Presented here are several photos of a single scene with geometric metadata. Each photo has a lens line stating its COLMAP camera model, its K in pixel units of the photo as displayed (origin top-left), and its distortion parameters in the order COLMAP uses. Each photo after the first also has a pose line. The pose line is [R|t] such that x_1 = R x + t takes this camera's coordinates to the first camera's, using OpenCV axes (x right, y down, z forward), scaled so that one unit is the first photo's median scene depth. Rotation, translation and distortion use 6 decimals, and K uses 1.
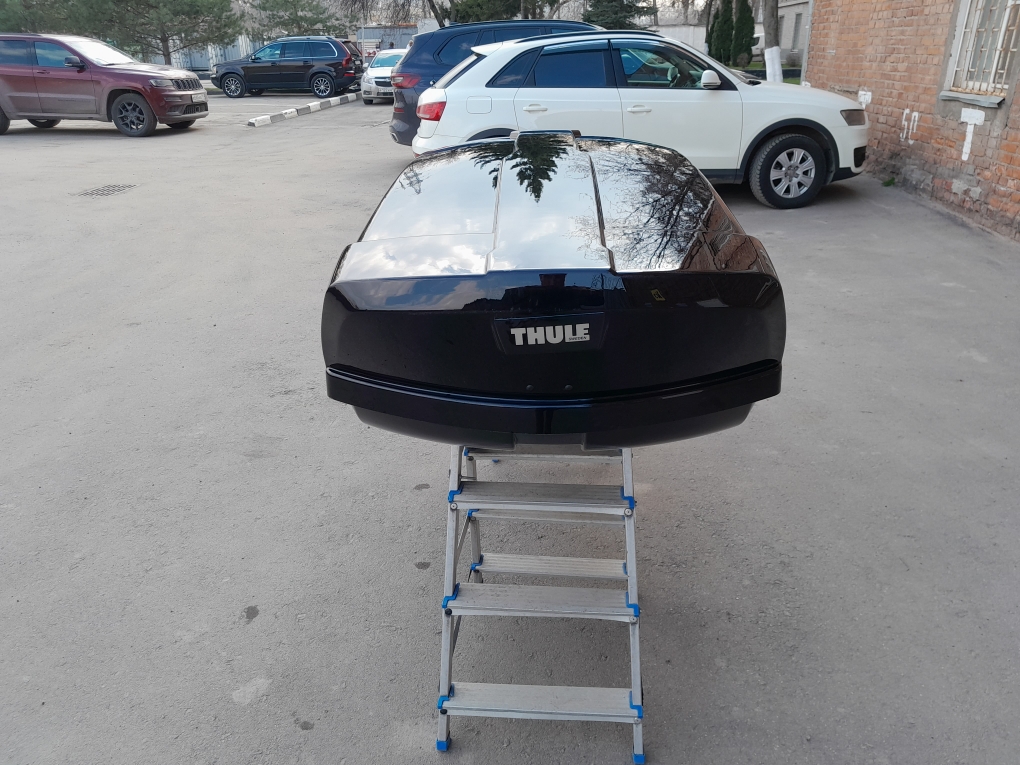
lens RADIAL K [[798.5, 0, 508.9], [0, 798.5, 379.7], [0, 0, 1]] dist [-0.005208, -0.015291]
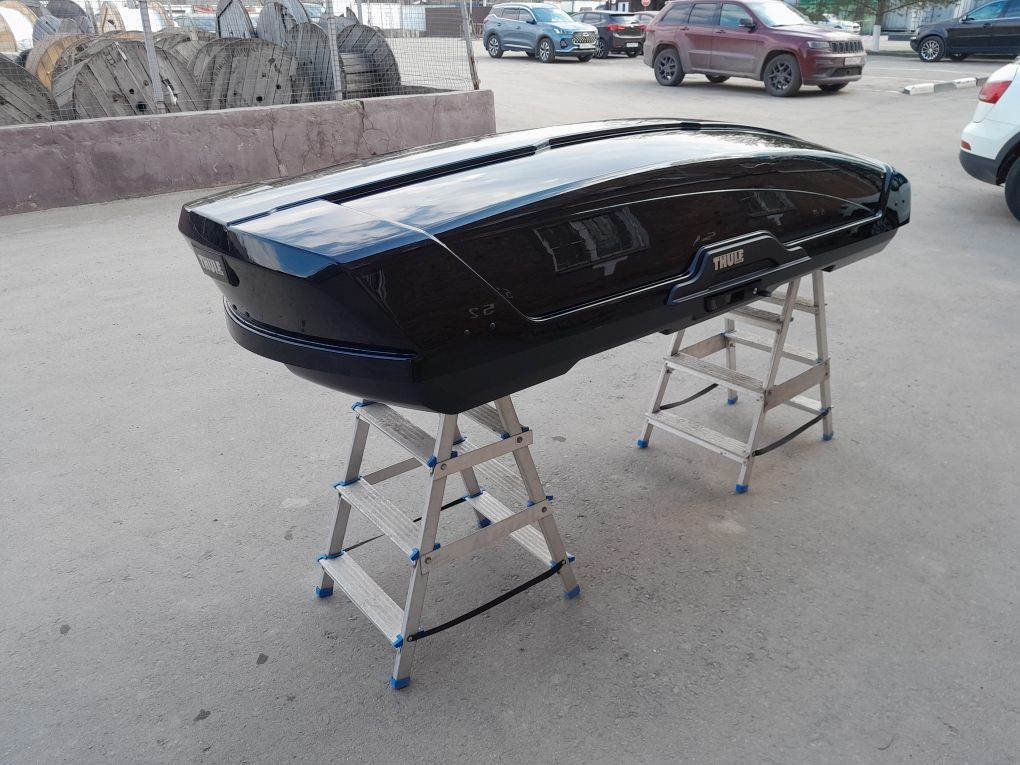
lens RADIAL K [[798.5, 0, 510.1], [0, 798.5, 384.6], [0, 0, 1]] dist [-0.005208, -0.015291]
pose [[0.666701, 0.307558, -0.678909, 0.120685], [-0.272199, 0.948445, 0.162357, -0.020381], [0.693842, 0.076555, 0.716046, 0.035688]]
